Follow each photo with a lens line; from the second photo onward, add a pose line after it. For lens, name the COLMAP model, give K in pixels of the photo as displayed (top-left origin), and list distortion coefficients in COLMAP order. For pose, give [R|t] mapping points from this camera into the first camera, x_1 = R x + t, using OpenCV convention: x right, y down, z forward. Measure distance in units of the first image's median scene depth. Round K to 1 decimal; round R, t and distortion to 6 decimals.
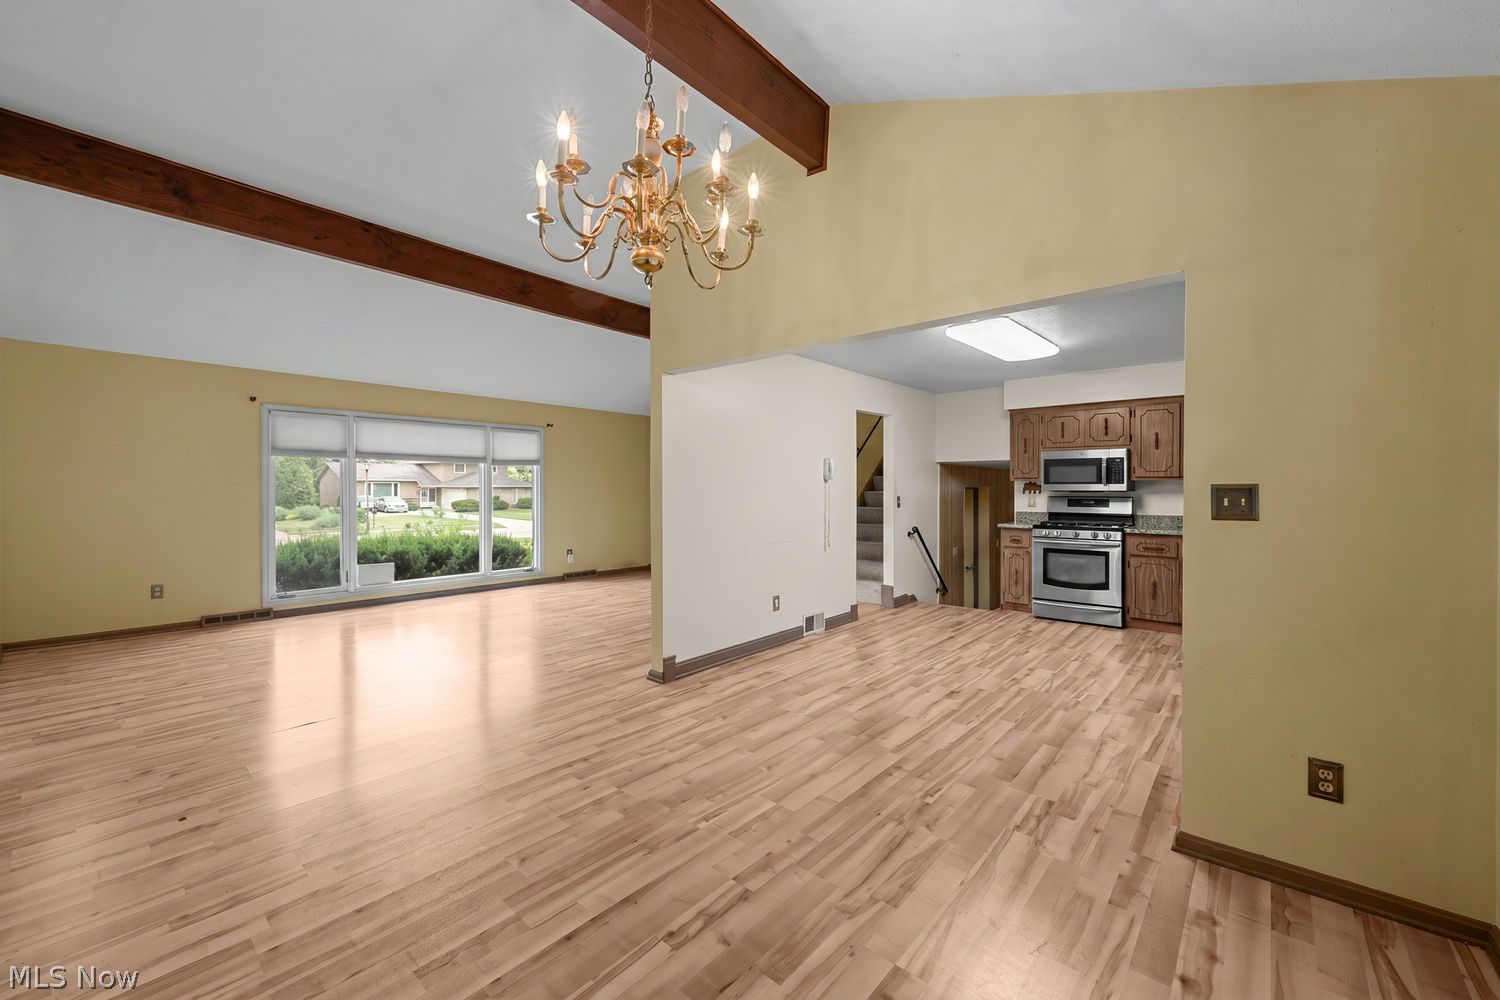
lens RADIAL K [[591.8, 0, 752.7], [0, 591.8, 496.9], [0, 0, 1]] dist [-0.000473, -0.000159]
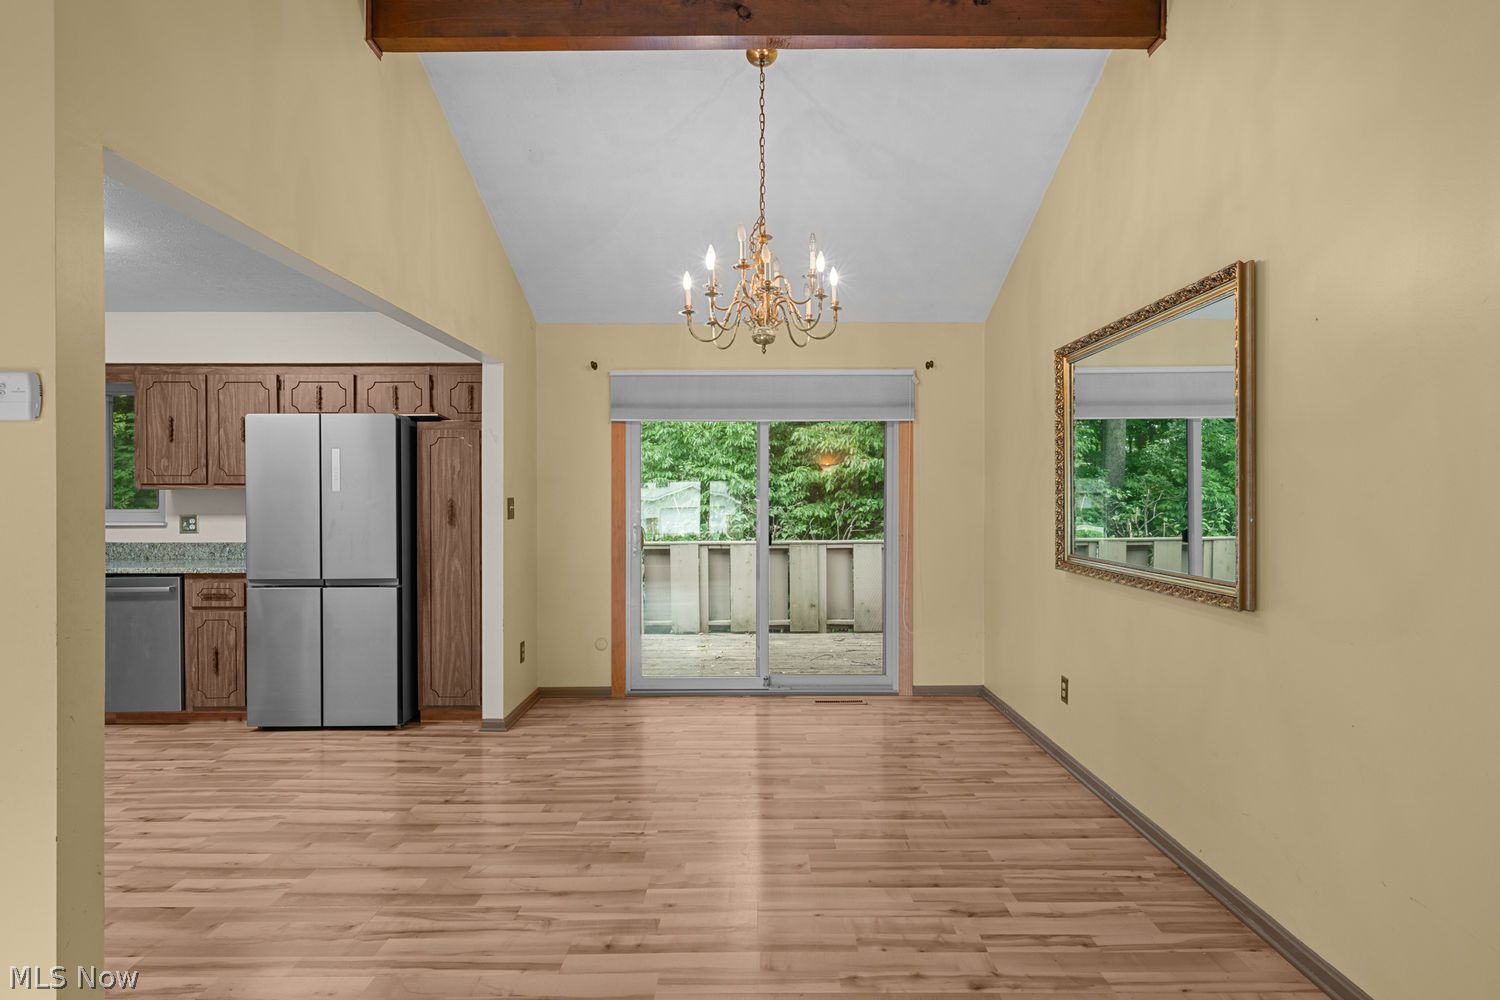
lens RADIAL K [[806.7, 0, 757.9], [0, 806.7, 503.6], [0, 0, 1]] dist [0.002301, 0.000836]
pose [[-0.656195, -0.004085, 0.754581, -0.527137], [0.013777, 0.999754, 0.017393, -0.014216], [-0.754466, 0.021809, -0.655977, 0.741217]]
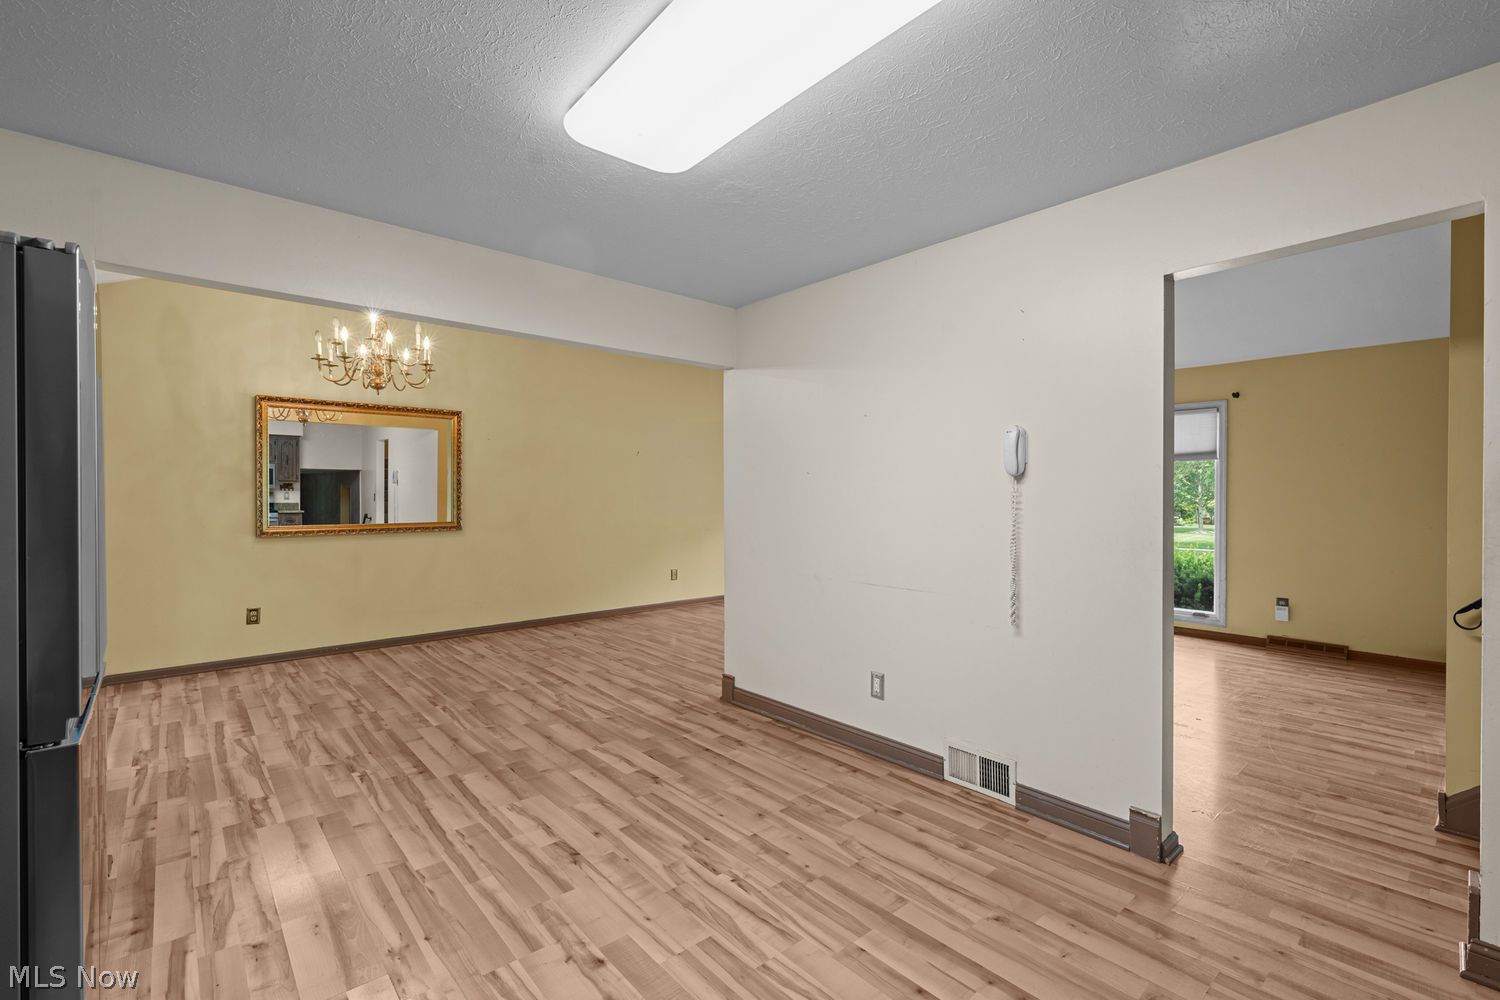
lens RADIAL K [[670.8, 0, 754.9], [0, 670.8, 494.8], [0, 0, 1]] dist [0.001073, -0.000176]
pose [[-0.134097, 0.002885, -0.990964, 0.658733], [-0.016677, 0.999848, 0.005168, -0.013842], [0.990828, 0.017219, -0.134028, 0.866870]]
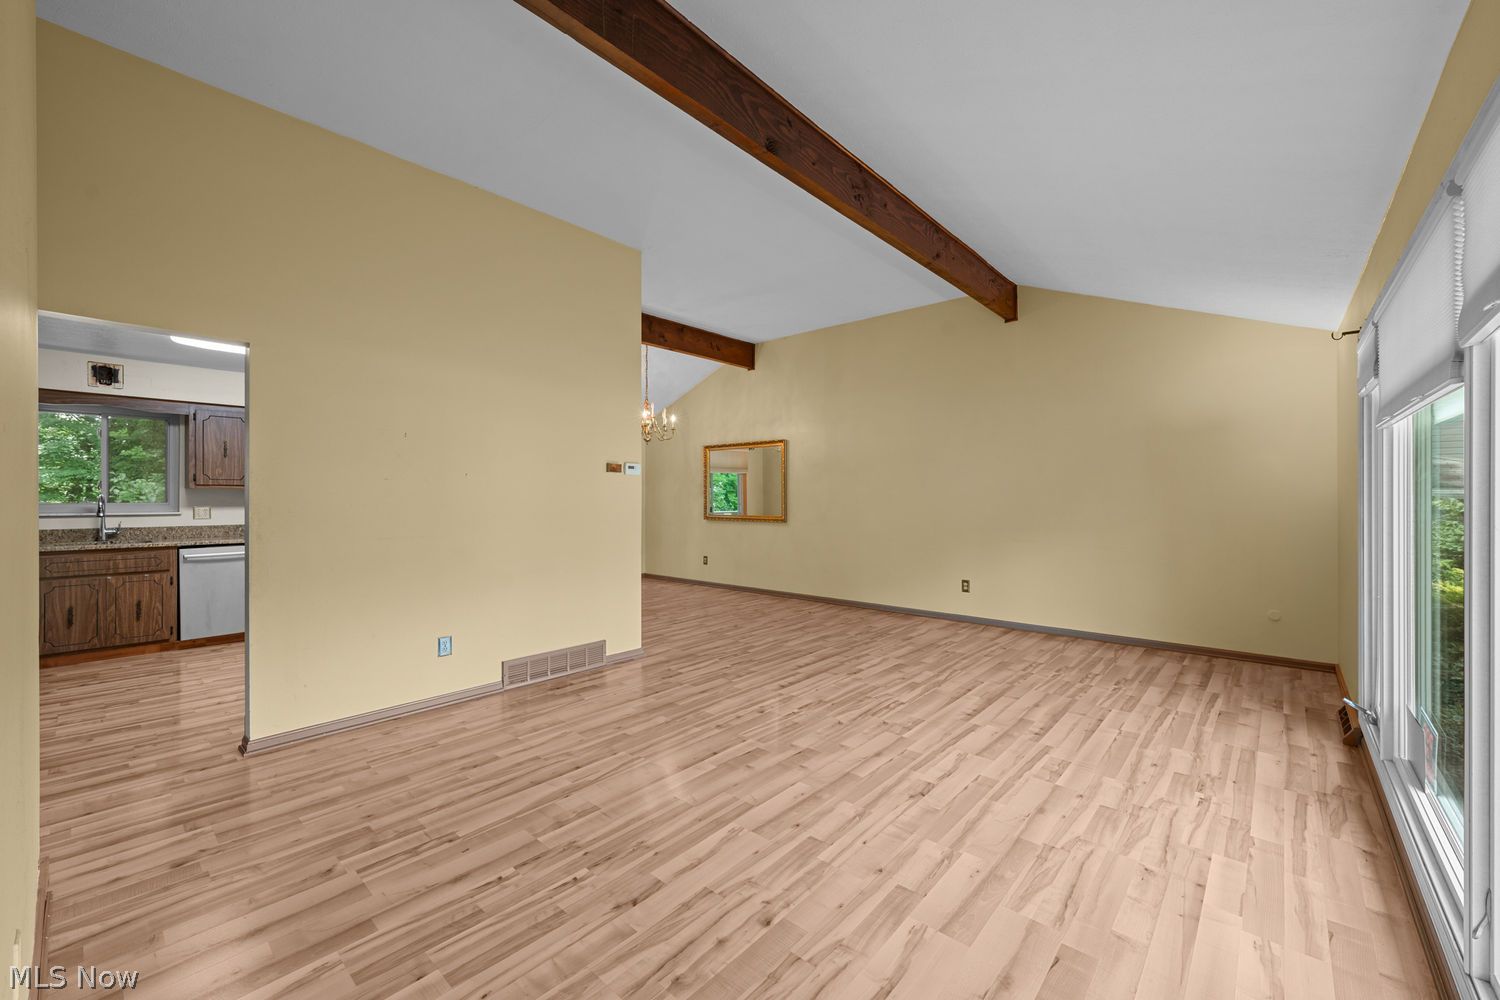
lens RADIAL K [[591.8, 0, 752.7], [0, 591.8, 496.9], [0, 0, 1]] dist [-0.000473, -0.000159]
pose [[-0.999938, 0.000657, 0.011098, -0.305623], [0.000840, 0.999864, 0.016447, -0.025560], [-0.011086, 0.016455, -0.999803, 1.634405]]
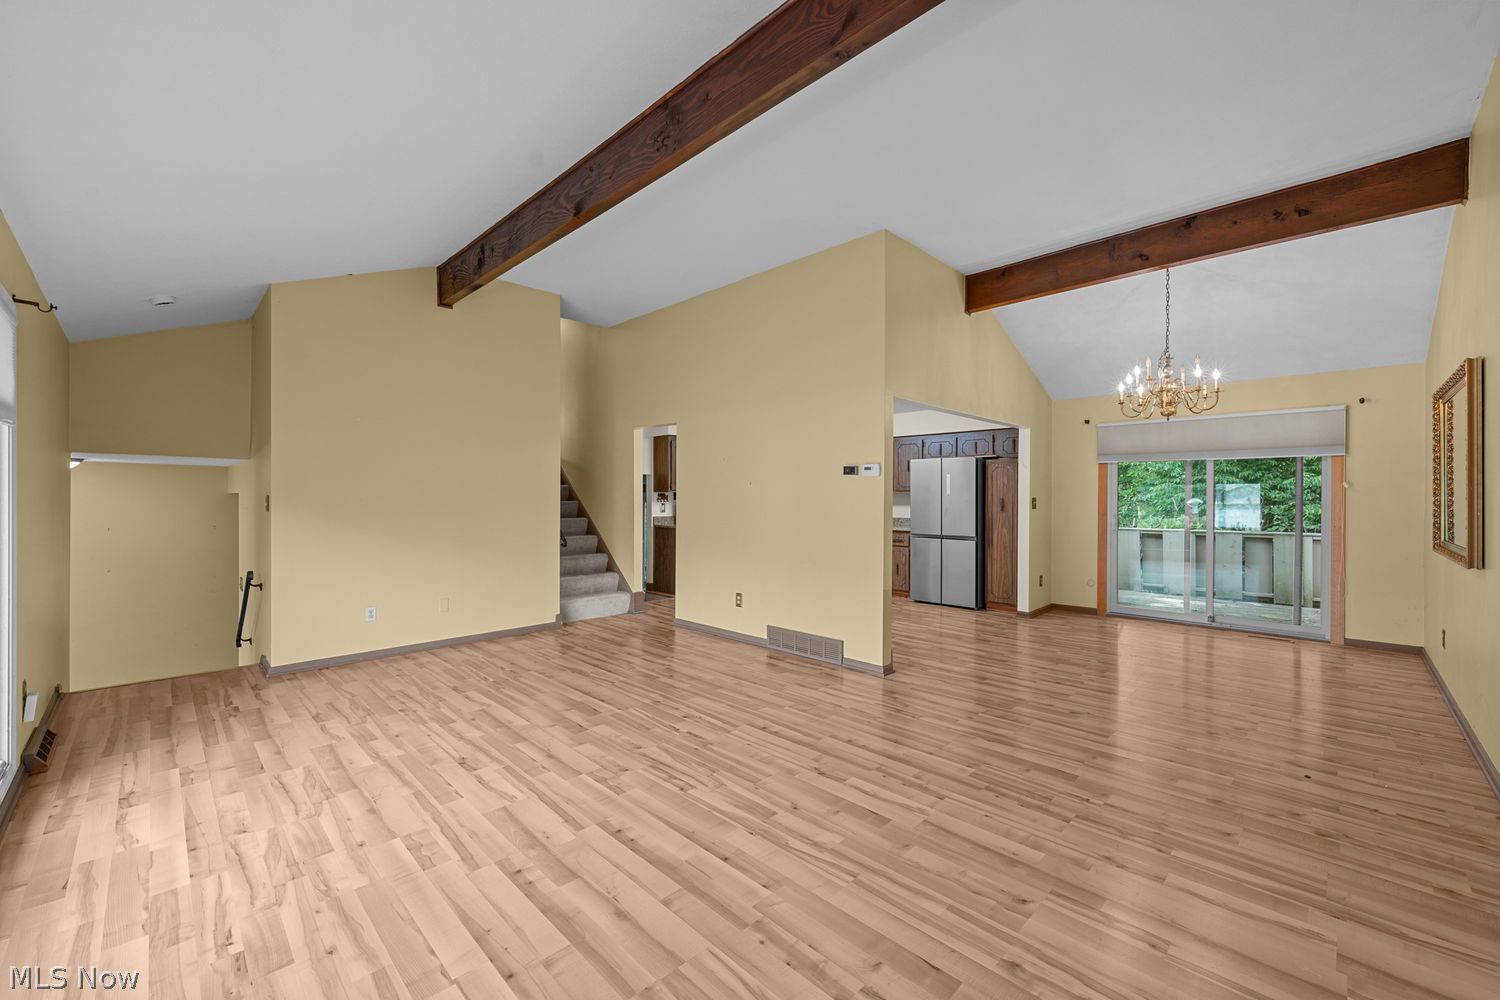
lens RADIAL K [[597.5, 0, 754.6], [0, 597.5, 496.9], [0, 0, 1]] dist [0.000186, 0.000296]
pose [[0.062364, 0.000341, 0.998053, -0.954733], [0.012196, 0.999925, -0.001104, -0.016448], [-0.997979, 0.012241, 0.062355, 0.867042]]
